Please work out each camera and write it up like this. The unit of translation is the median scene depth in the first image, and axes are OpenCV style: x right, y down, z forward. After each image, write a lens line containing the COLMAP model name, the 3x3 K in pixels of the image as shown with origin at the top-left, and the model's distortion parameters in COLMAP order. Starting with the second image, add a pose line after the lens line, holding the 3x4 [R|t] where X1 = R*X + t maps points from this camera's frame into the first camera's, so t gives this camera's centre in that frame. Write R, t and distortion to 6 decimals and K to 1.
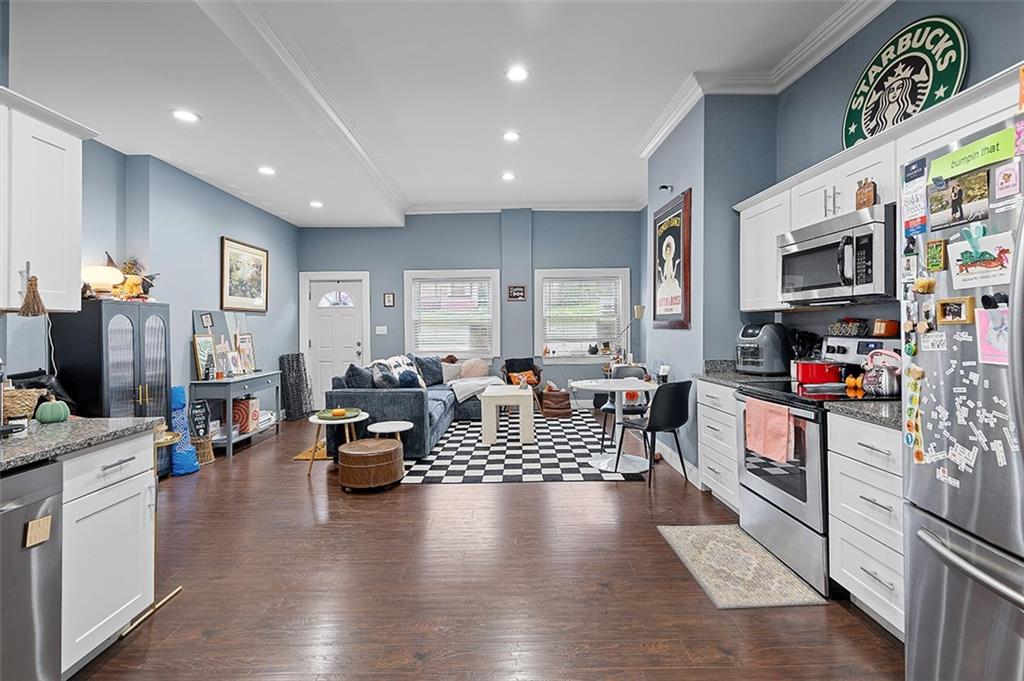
lens RADIAL K [[482.3, 0, 513.1], [0, 482.3, 336.1], [0, 0, 1]] dist [-0.000197, 0.000291]
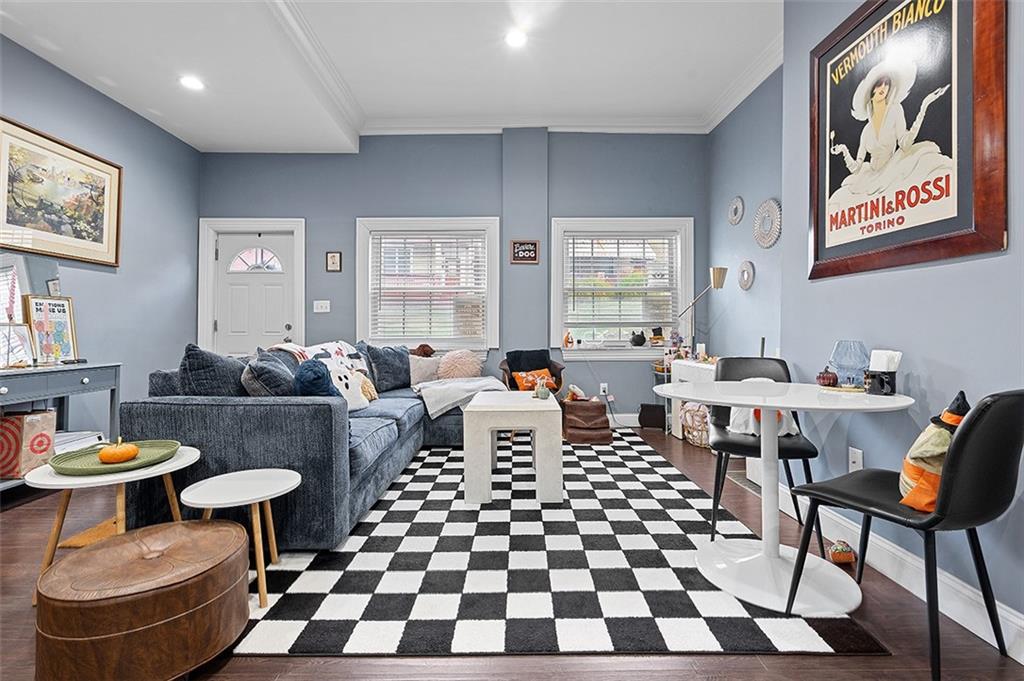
lens RADIAL K [[482.3, 0, 511.0], [0, 482.3, 334.7], [0, 0, 1]] dist [-0.000197, 0.000291]
pose [[0.999952, 0.009659, 0.001320, -0.012483], [-0.009643, 0.999882, -0.012000, 0.036862], [-0.001436, 0.011987, 0.999927, 0.378143]]
